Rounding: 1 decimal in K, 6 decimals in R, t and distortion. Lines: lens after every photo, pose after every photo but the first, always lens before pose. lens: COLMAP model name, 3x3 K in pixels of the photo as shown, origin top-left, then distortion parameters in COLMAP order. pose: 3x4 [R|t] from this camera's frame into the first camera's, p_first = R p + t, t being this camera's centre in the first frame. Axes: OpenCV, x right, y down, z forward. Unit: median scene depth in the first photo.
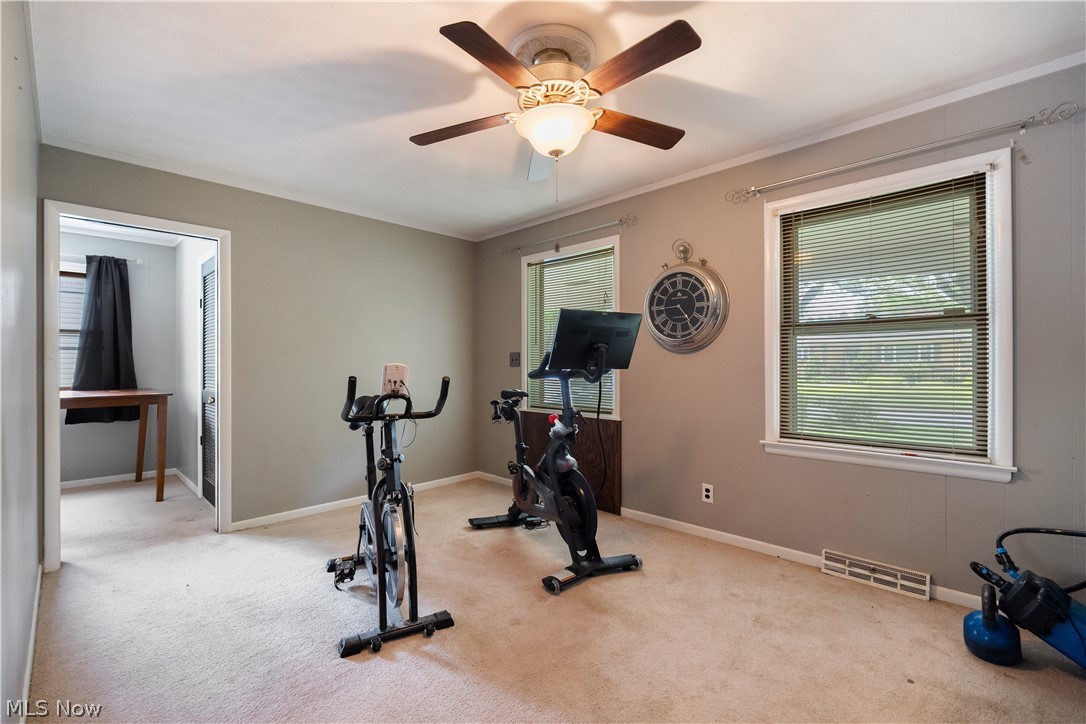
lens RADIAL K [[481.8, 0, 540.6], [0, 481.8, 365.8], [0, 0, 1]] dist [-0.008308, 0.000430]
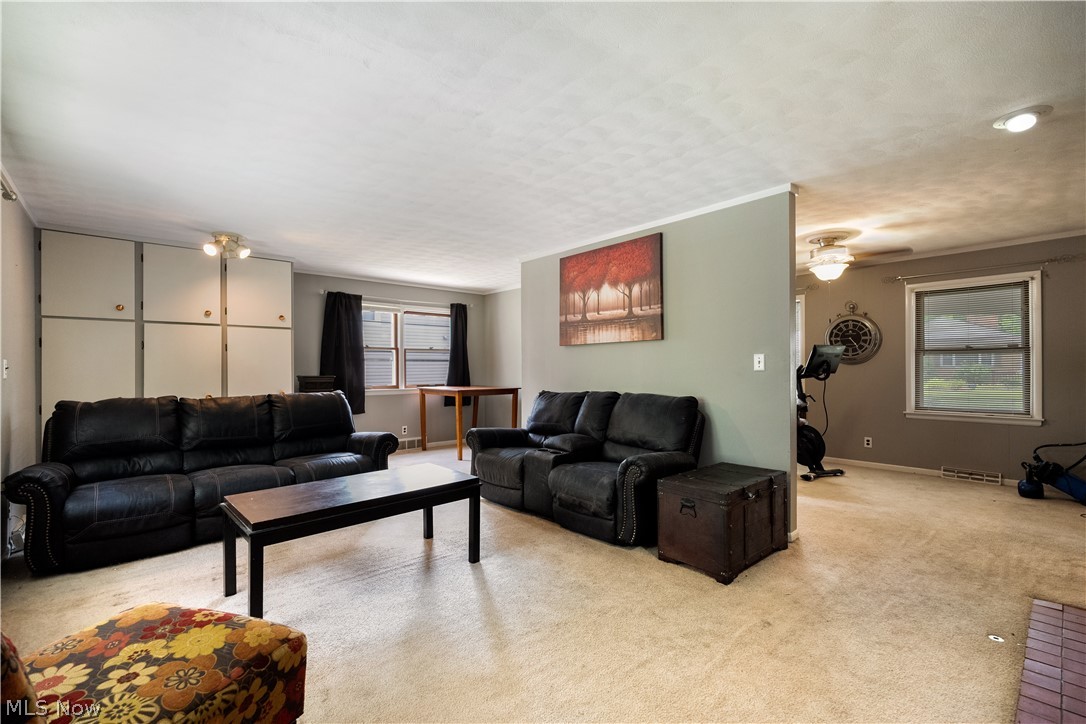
lens RADIAL K [[481.8, 0, 538.3], [0, 481.8, 368.5], [0, 0, 1]] dist [-0.008308, 0.000430]
pose [[0.997176, 0.000133, -0.075104, -0.835930], [-0.000385, 0.999994, -0.003335, -0.005627], [0.075103, 0.003354, 0.997170, -0.987673]]
